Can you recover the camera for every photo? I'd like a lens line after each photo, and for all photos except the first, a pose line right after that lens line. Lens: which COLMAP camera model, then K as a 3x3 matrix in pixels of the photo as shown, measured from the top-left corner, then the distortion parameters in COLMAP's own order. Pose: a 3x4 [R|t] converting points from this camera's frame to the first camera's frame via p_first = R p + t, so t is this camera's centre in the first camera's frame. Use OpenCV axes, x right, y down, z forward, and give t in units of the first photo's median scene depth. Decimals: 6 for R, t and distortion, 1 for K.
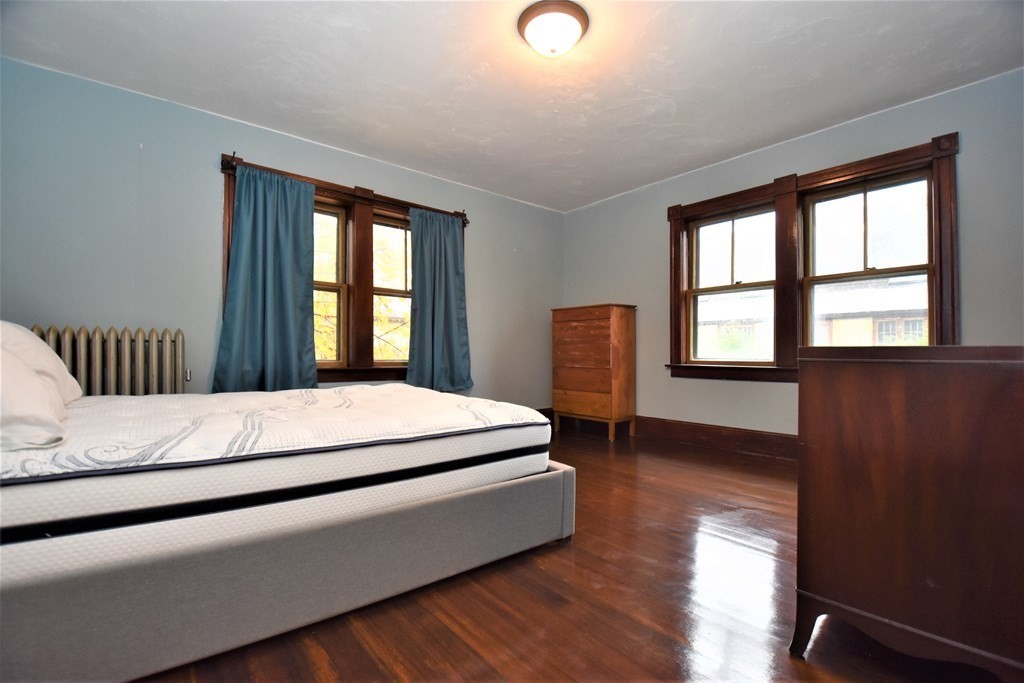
lens RADIAL K [[449.9, 0, 517.3], [0, 449.9, 353.9], [0, 0, 1]] dist [0.016859, -0.025475]
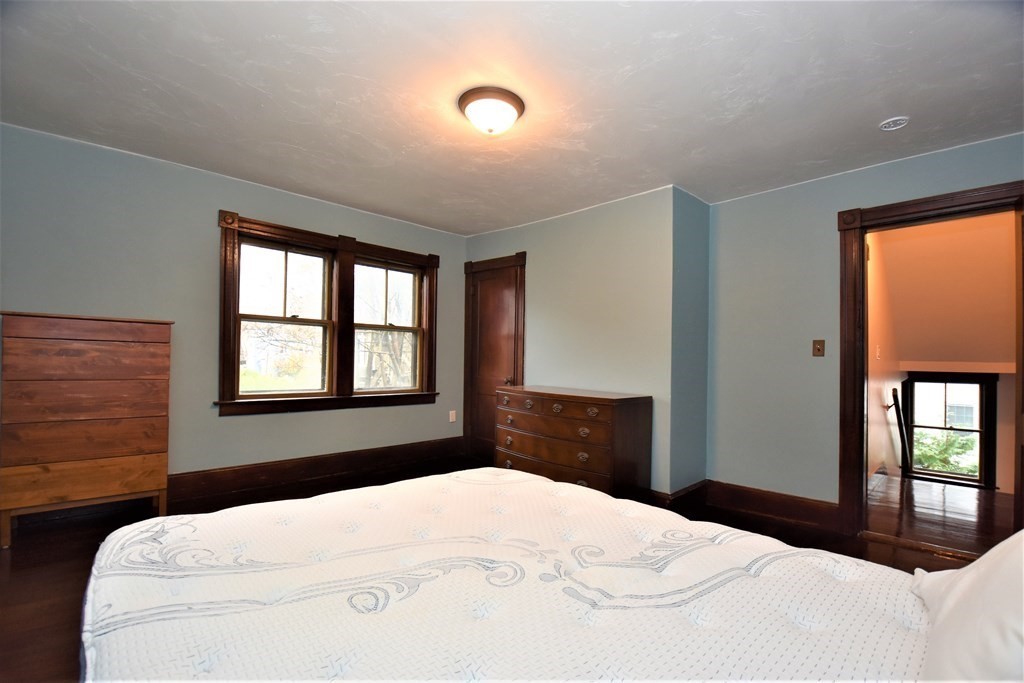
lens RADIAL K [[449.9, 0, 517.3], [0, 449.9, 353.9], [0, 0, 1]] dist [0.016859, -0.025475]
pose [[-0.068888, 0.008177, 0.997591, -0.523173], [-0.019825, 0.999758, -0.009564, -0.066633], [-0.997427, -0.020436, -0.068709, 0.515054]]
